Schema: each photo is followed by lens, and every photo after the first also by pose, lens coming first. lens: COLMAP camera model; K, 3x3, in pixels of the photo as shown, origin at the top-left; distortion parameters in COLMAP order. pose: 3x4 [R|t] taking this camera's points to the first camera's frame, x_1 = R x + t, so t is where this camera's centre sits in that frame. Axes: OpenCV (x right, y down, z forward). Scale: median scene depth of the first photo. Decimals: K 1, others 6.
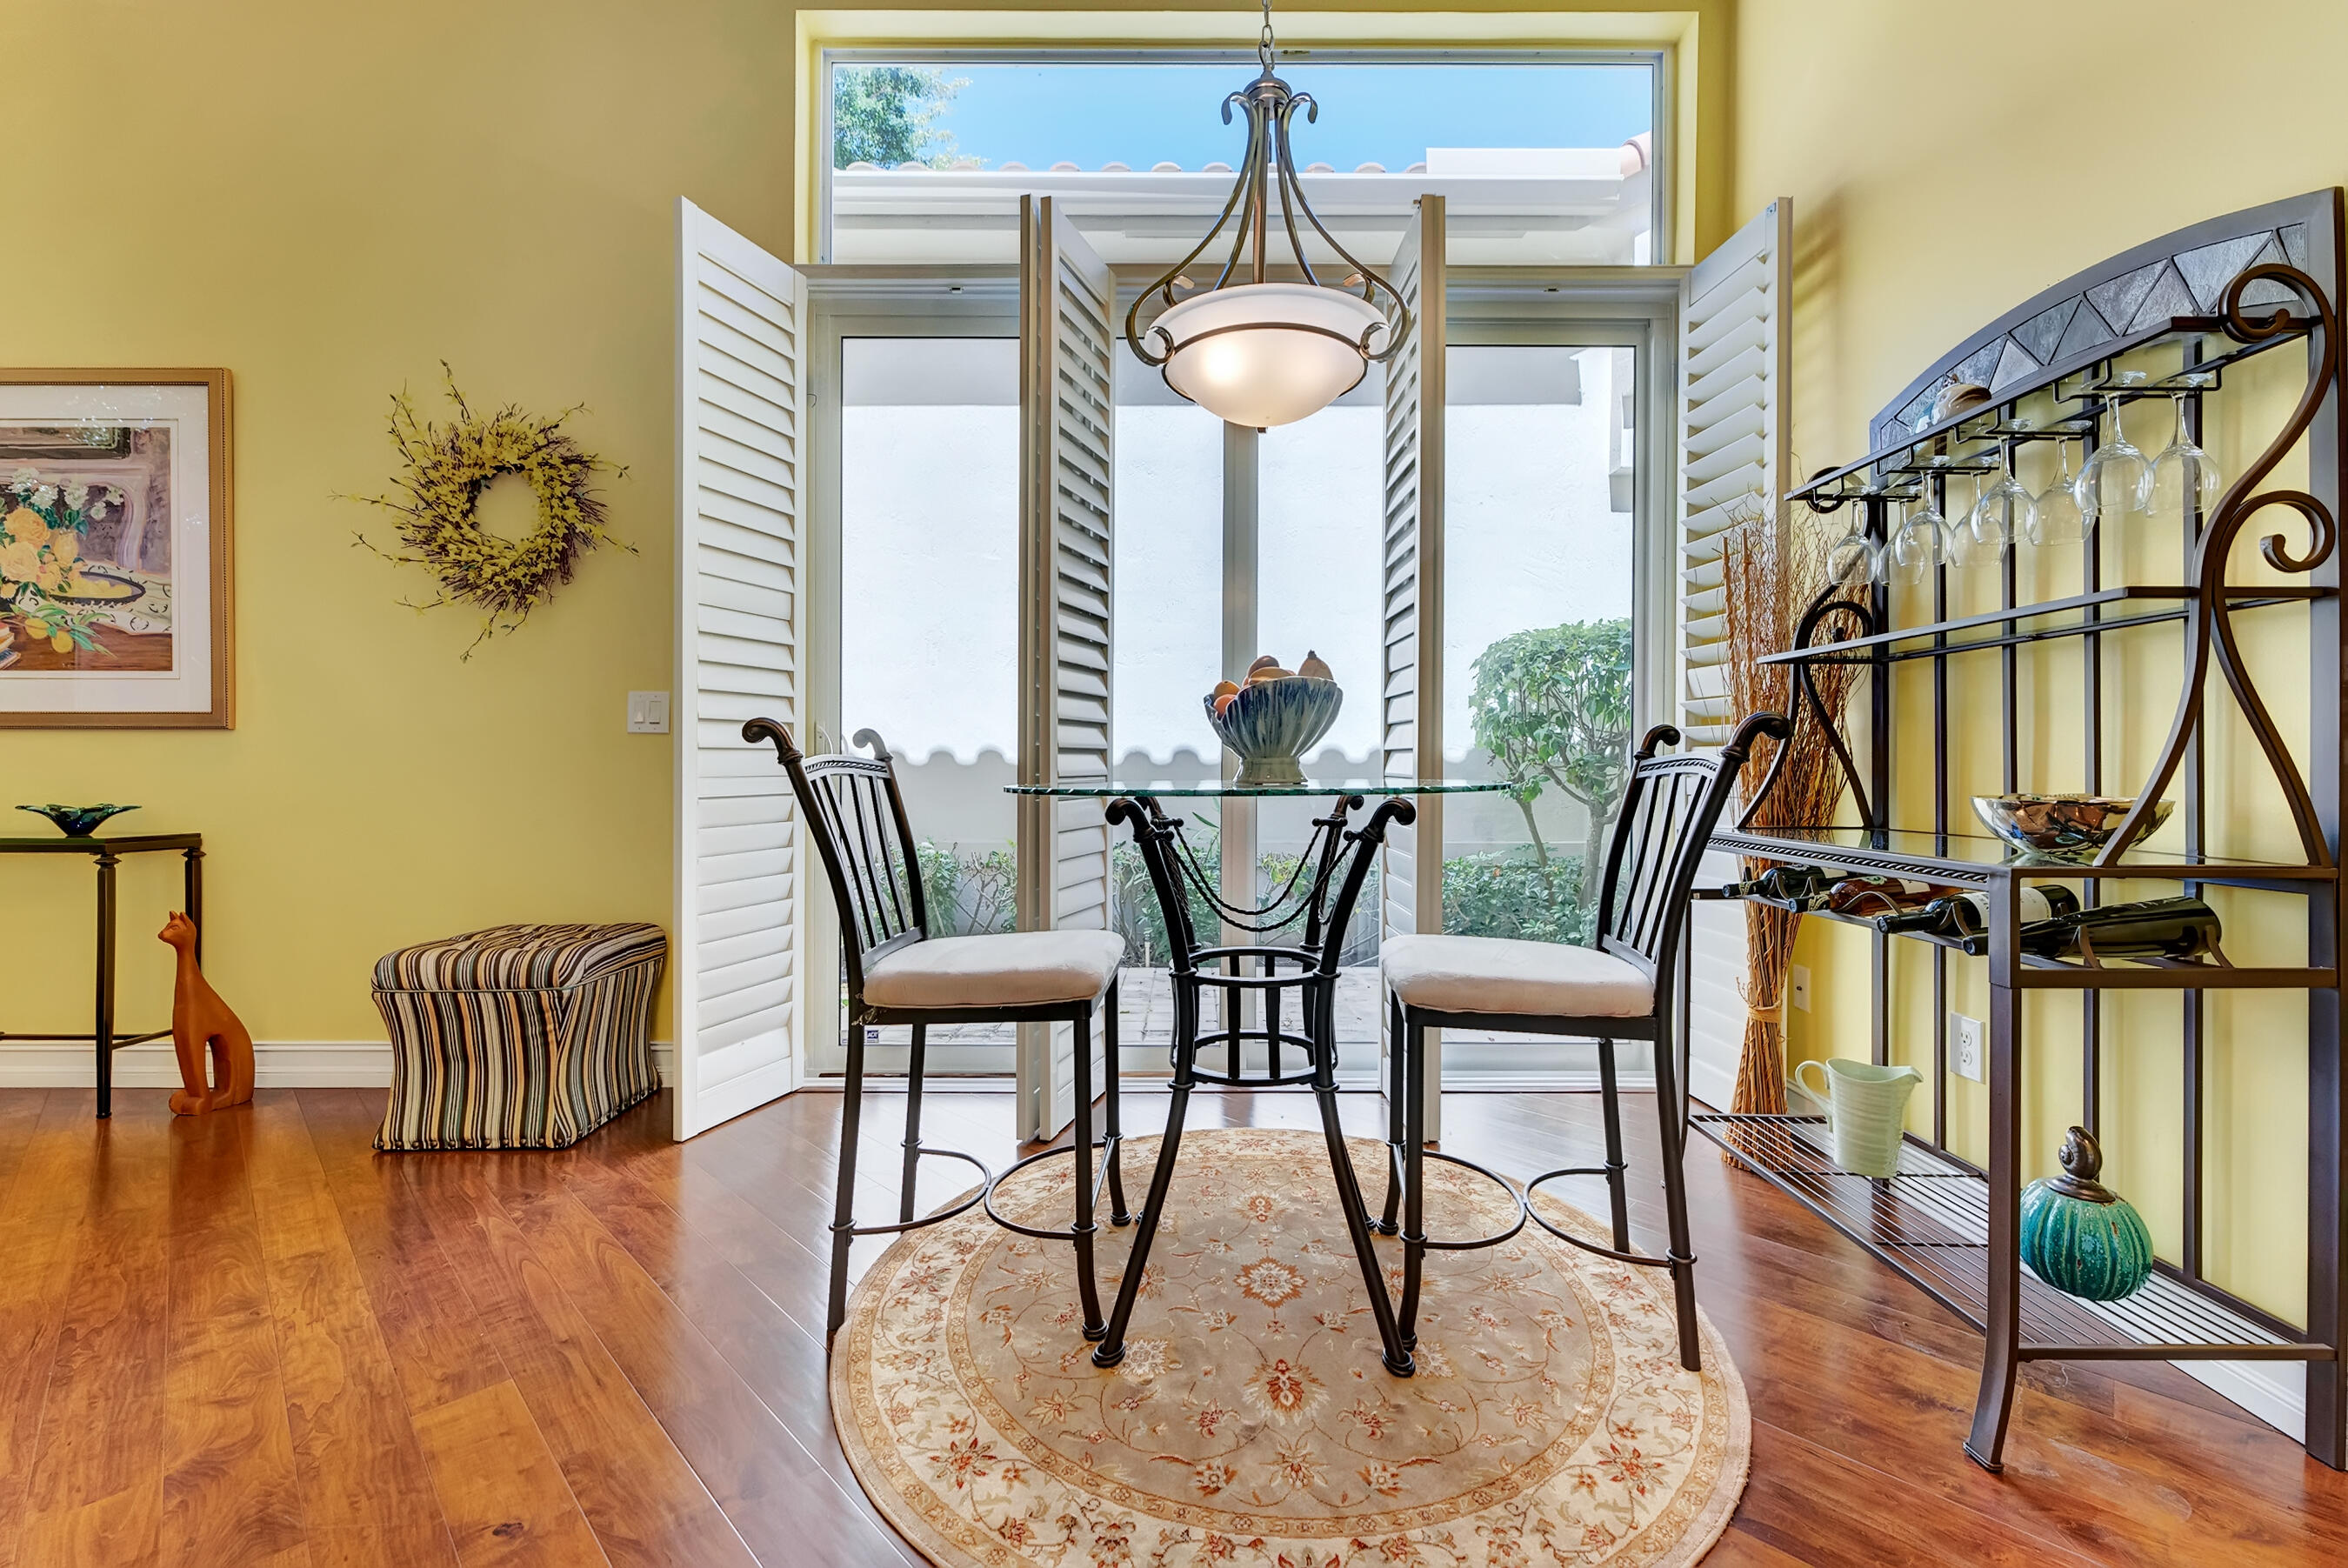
lens RADIAL K [[964.4, 0, 1194.6], [0, 964.4, 765.7], [0, 0, 1]] dist [-0.001615, 0.000382]
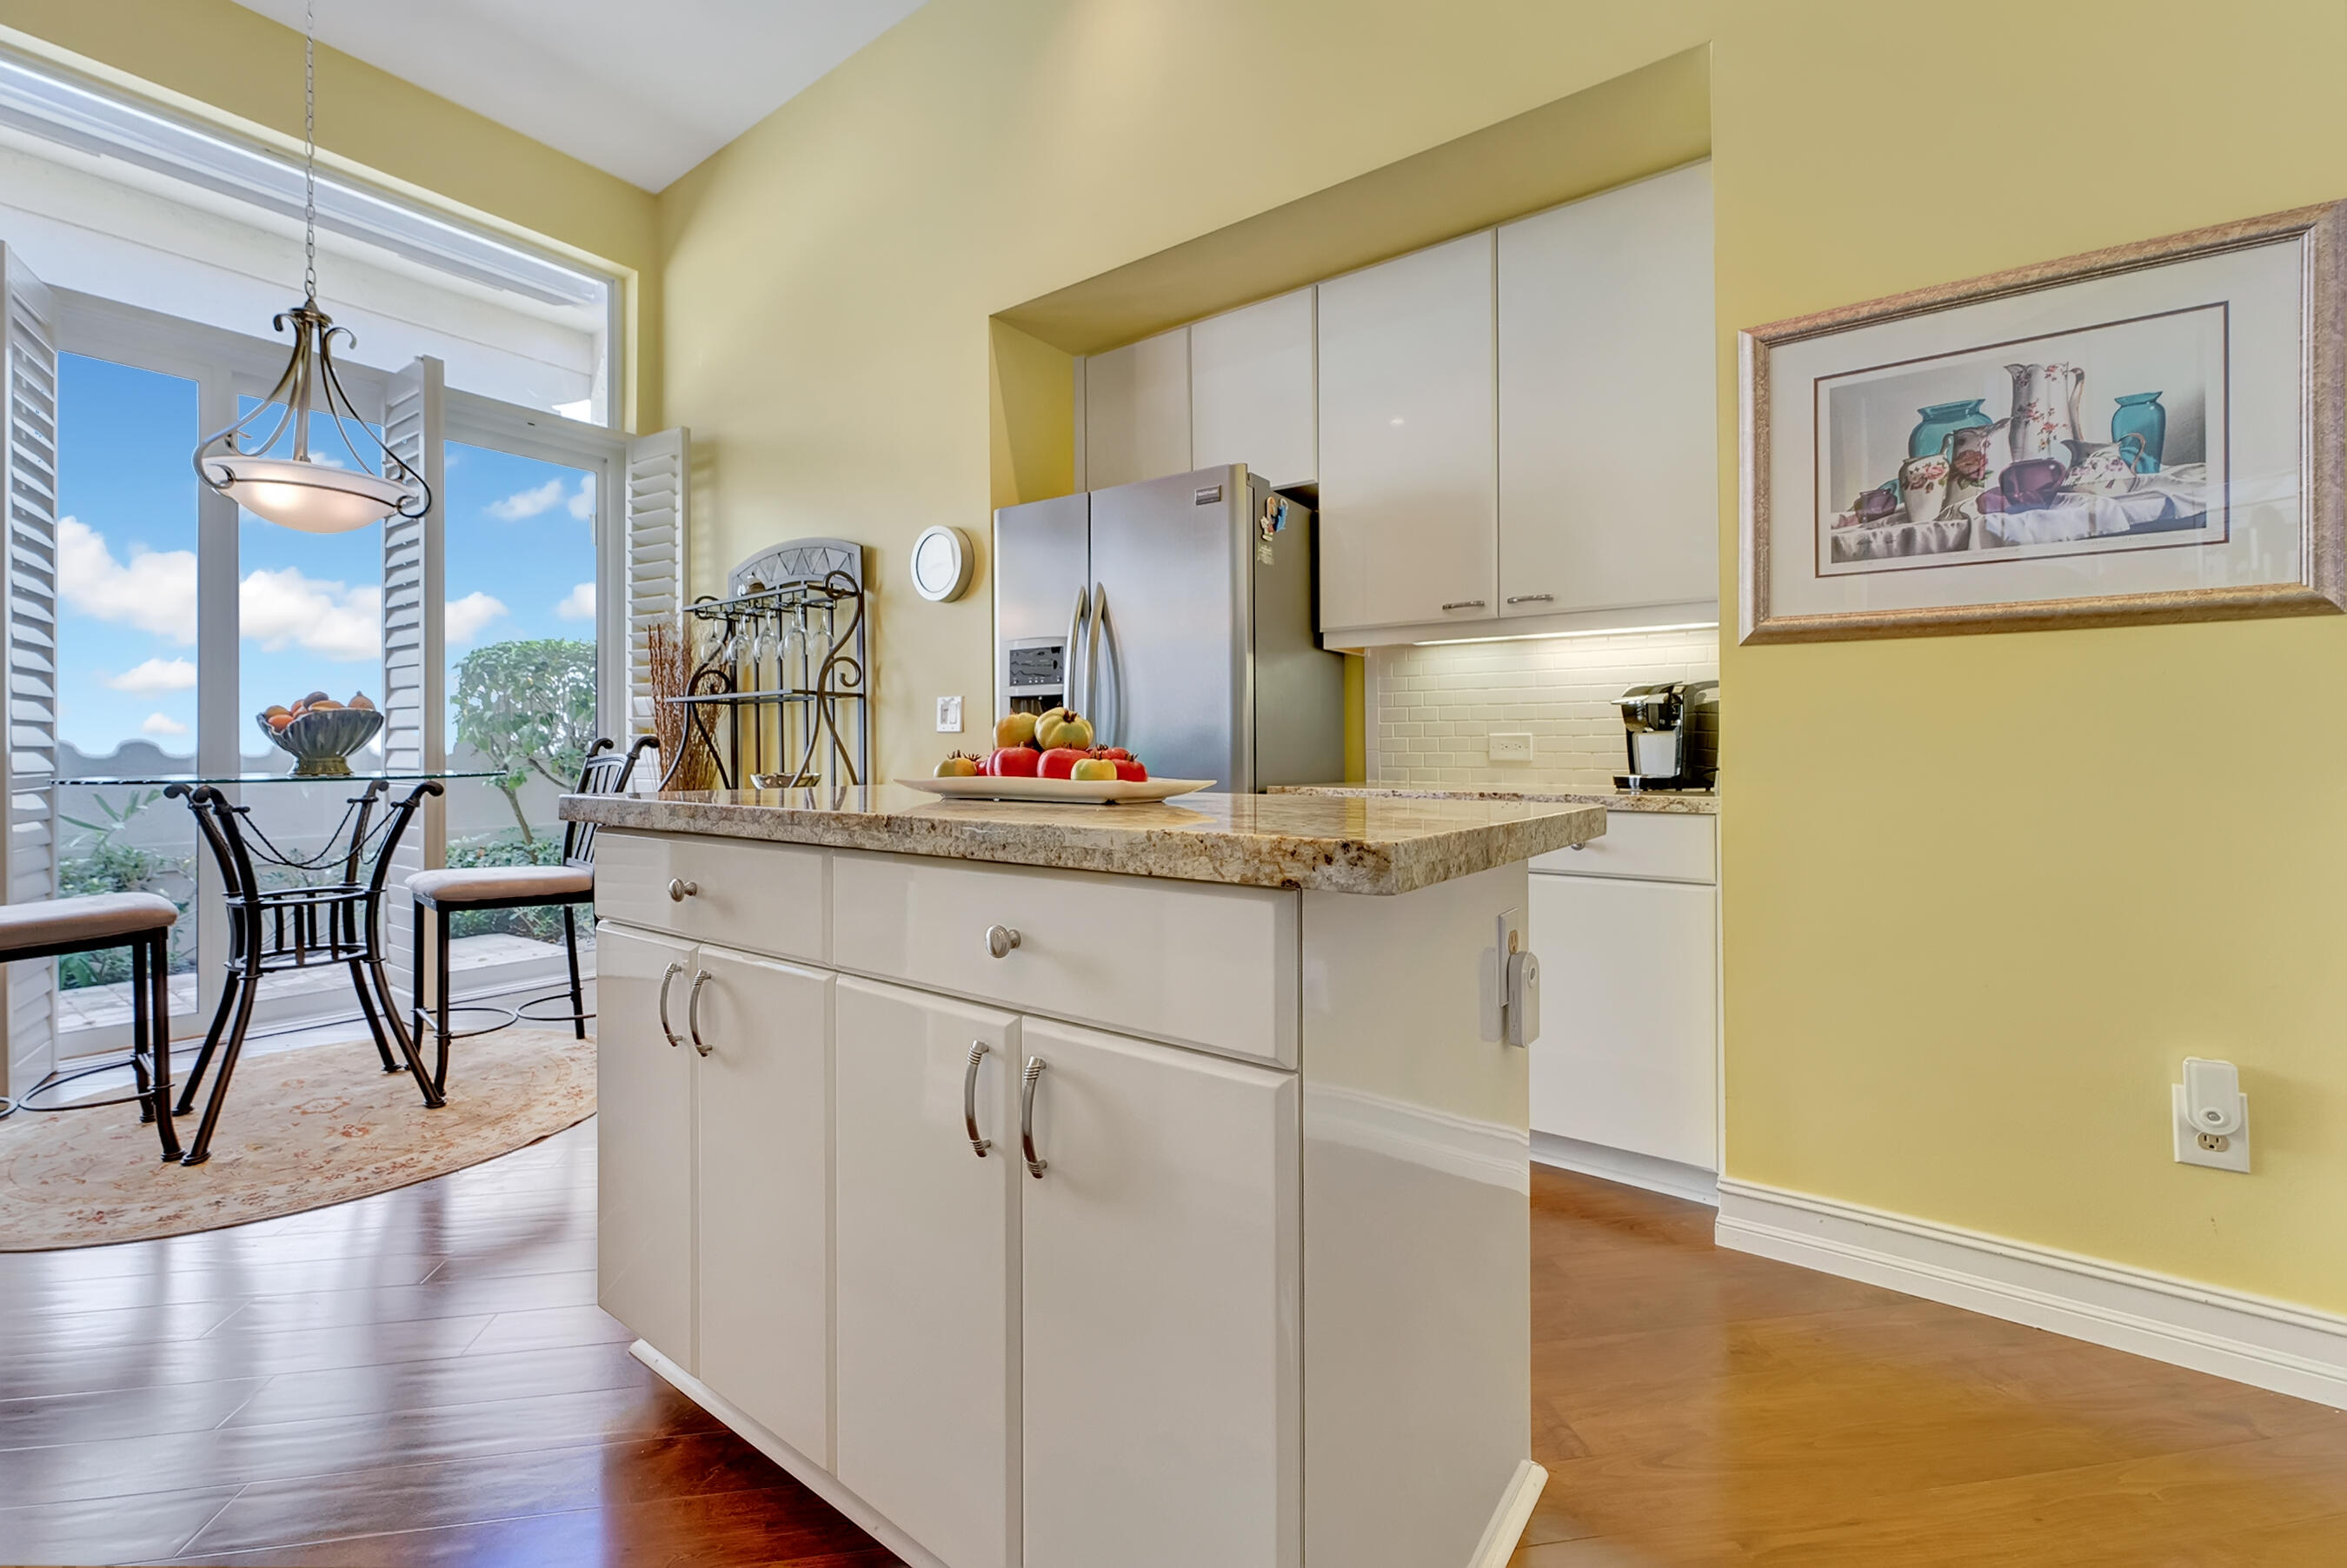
lens RADIAL K [[963.9, 0, 1194.1], [0, 963.9, 765.7], [0, 0, 1]] dist [-0.001615, 0.000382]
pose [[0.581303, -0.010242, 0.813623, -0.319752], [0.001196, 0.999930, 0.011733, -0.010853], [-0.813686, -0.005847, 0.581275, -0.900886]]
